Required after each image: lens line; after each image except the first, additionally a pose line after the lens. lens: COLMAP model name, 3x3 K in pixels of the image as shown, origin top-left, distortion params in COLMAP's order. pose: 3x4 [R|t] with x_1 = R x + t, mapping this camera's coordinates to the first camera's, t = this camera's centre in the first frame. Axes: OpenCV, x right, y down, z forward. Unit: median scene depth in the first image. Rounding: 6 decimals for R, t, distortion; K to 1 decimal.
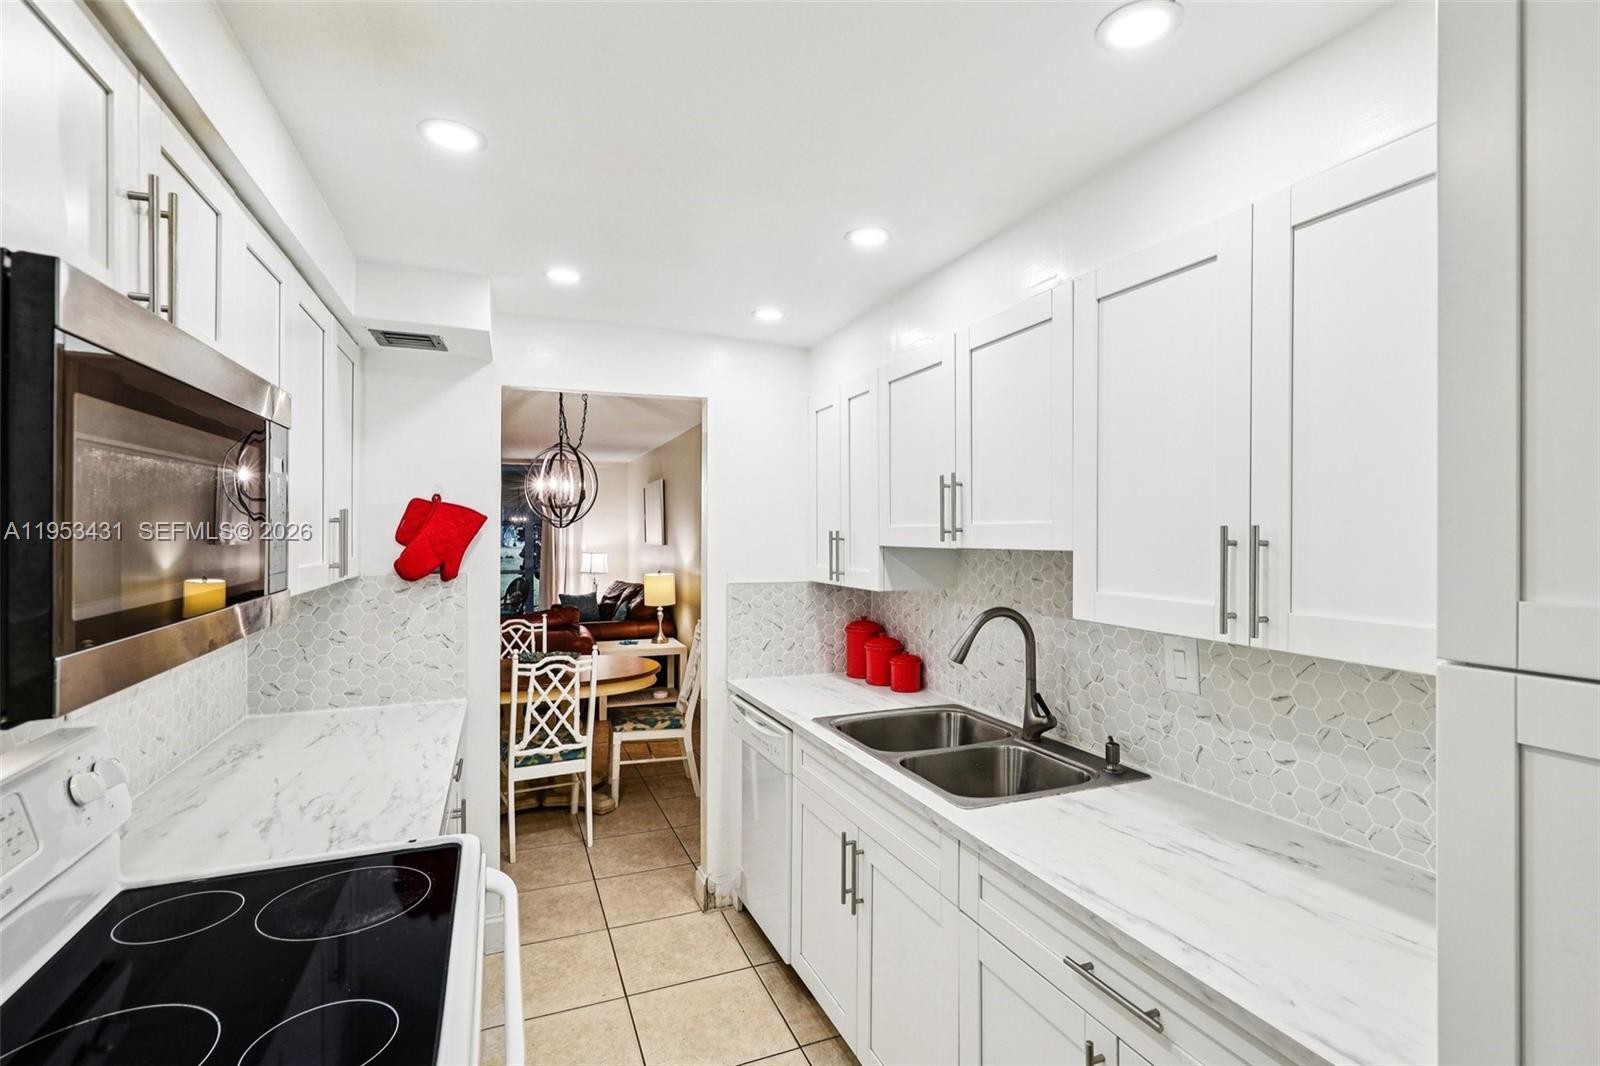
lens RADIAL K [[735.5, 0, 805.0], [0, 735.5, 536.8], [0, 0, 1]] dist [-0.004037, -0.000564]
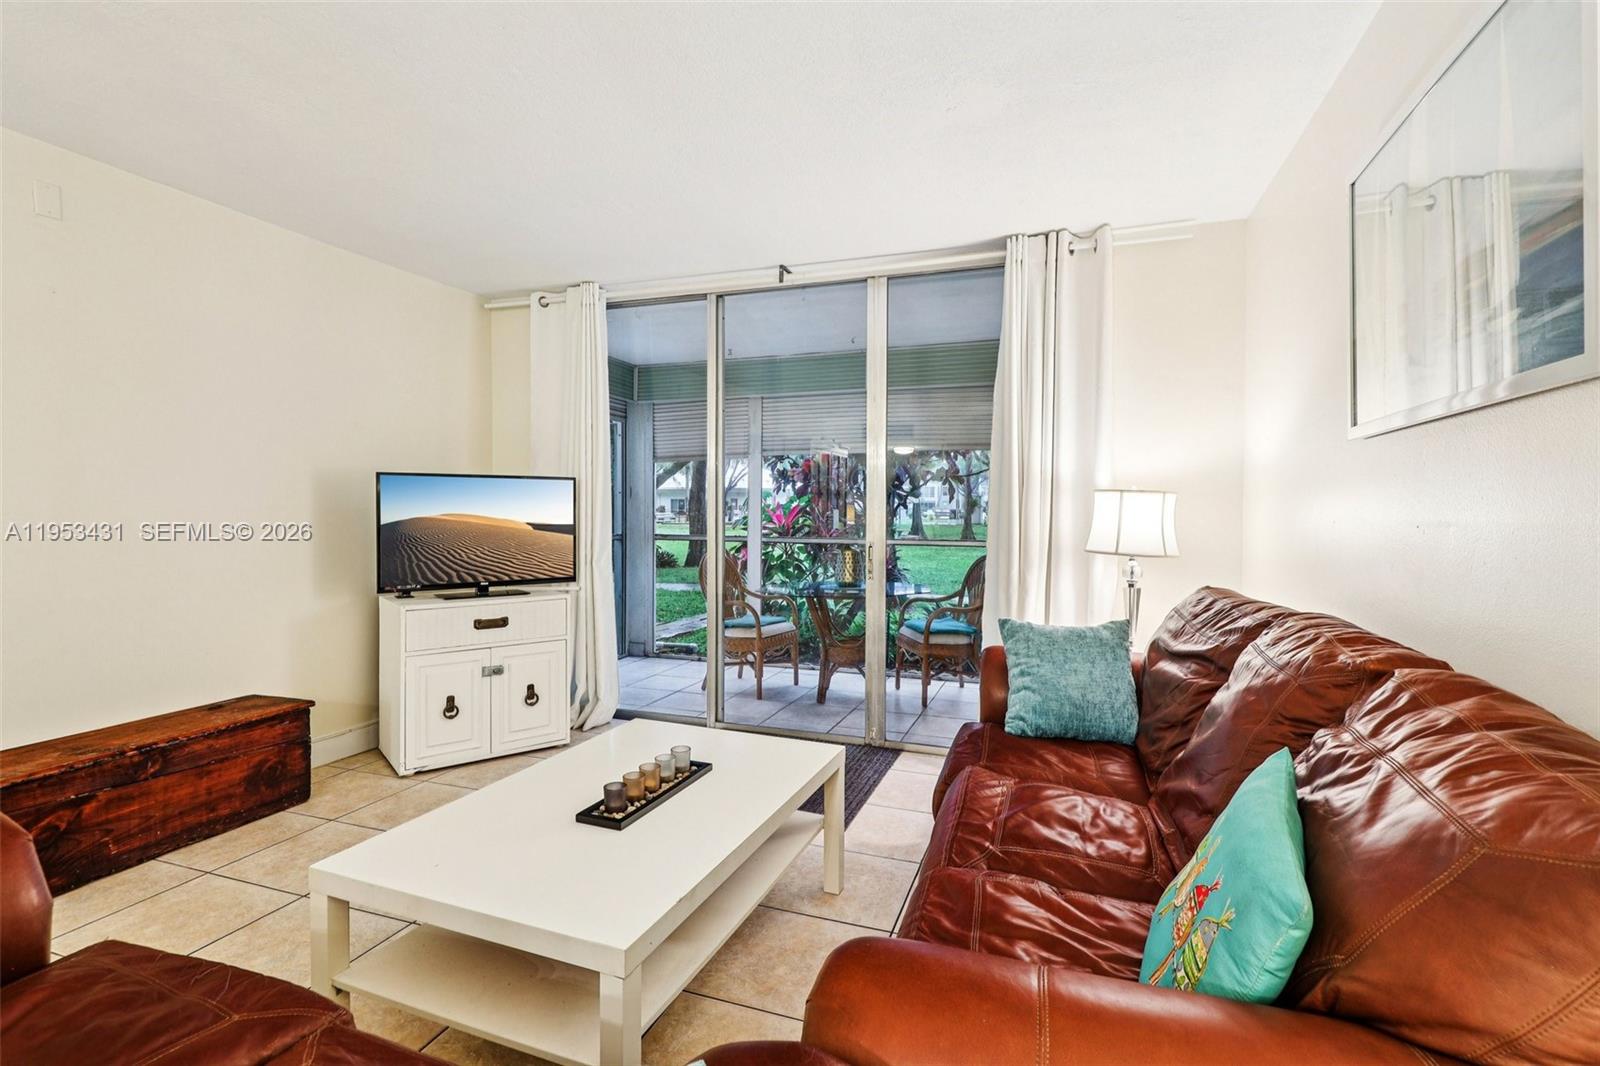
lens RADIAL K [[735.5, 0, 799.7], [0, 735.5, 522.6], [0, 0, 1]] dist [-0.004037, -0.000564]
pose [[0.731302, 0.018230, -0.681810, -0.626802], [-0.008783, 0.999812, 0.017311, 0.112271], [0.681997, -0.006671, 0.731324, 2.405232]]
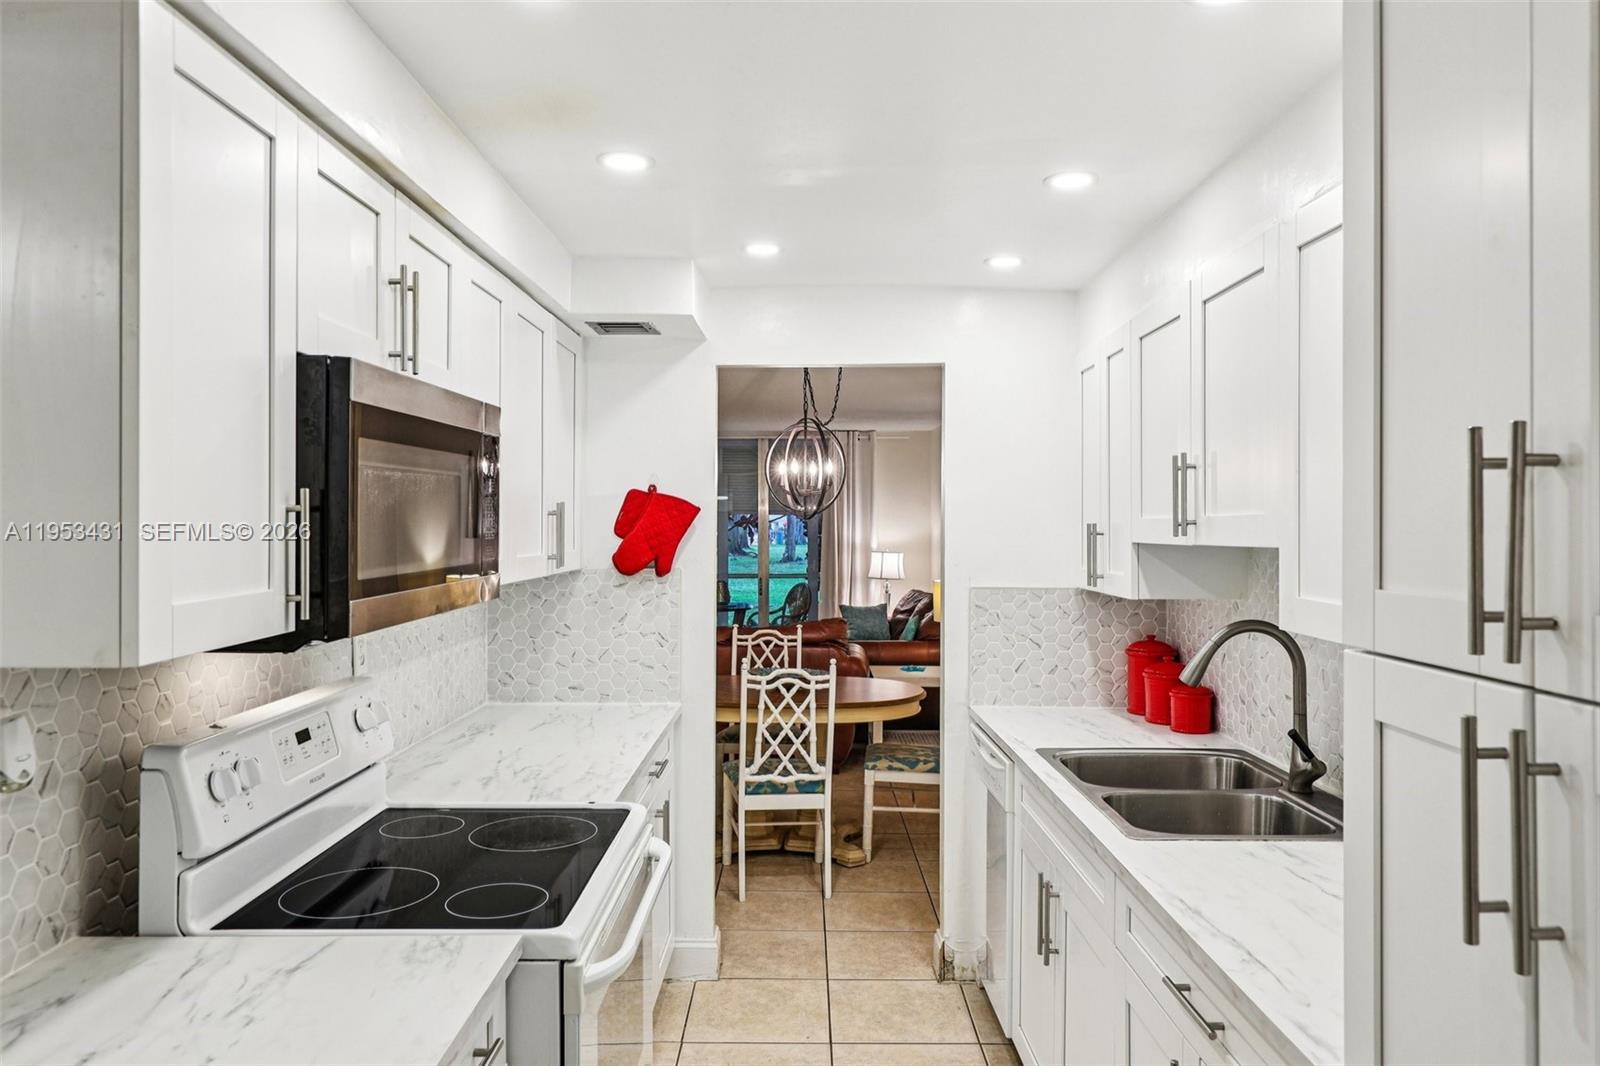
lens RADIAL K [[1082.2, 0, 799.2], [0, 1082.2, 535.1], [0, 0, 1]] dist [-0.009142, -0.004092]
pose [[0.922105, 0.004799, -0.386909, 0.221479], [-0.003538, 0.999986, 0.003970, 0.001060], [0.386923, -0.002291, 0.922109, -0.222144]]
